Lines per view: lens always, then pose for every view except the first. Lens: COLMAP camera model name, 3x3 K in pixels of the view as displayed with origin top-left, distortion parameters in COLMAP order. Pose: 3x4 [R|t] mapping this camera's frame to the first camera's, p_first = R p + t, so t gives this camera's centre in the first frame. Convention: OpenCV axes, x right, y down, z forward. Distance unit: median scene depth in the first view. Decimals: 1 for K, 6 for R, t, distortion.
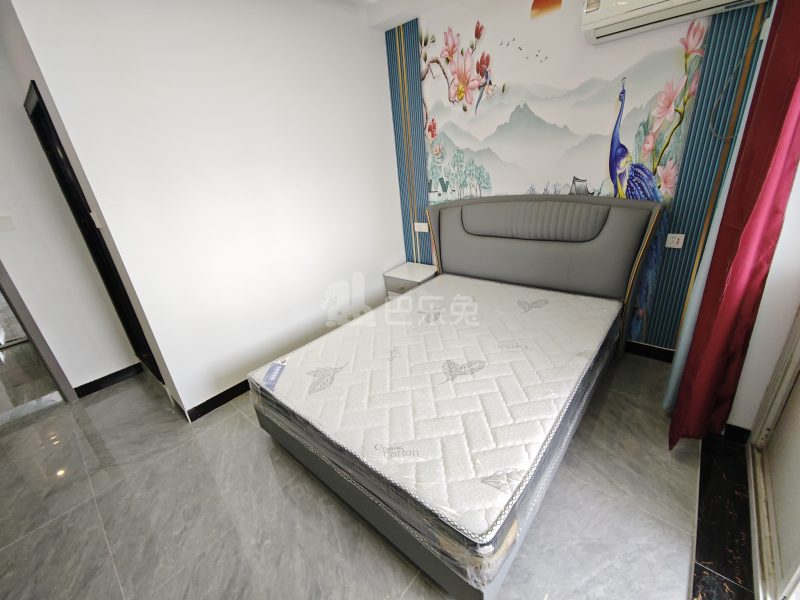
lens RADIAL K [[333.4, 0, 400.0], [0, 333.4, 300.0], [0, 0, 1]] dist [-0.000741, 0.003627]
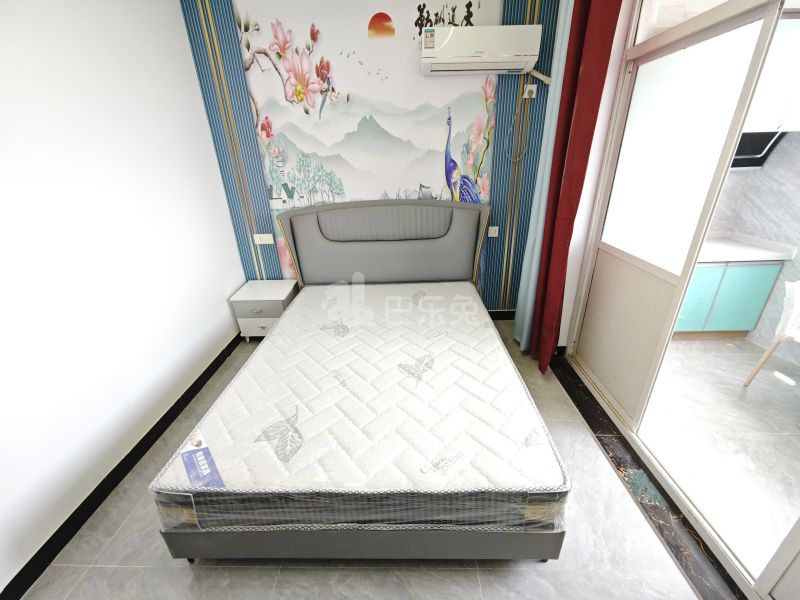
lens RADIAL K [[333.4, 0, 400.0], [0, 333.4, 300.0], [0, 0, 1]] dist [-0.000741, 0.003627]
pose [[0.766291, -0.193143, 0.612776, -0.308660], [0.207664, 0.977009, 0.048257, -0.039584], [-0.608008, 0.090273, 0.788782, 0.142977]]
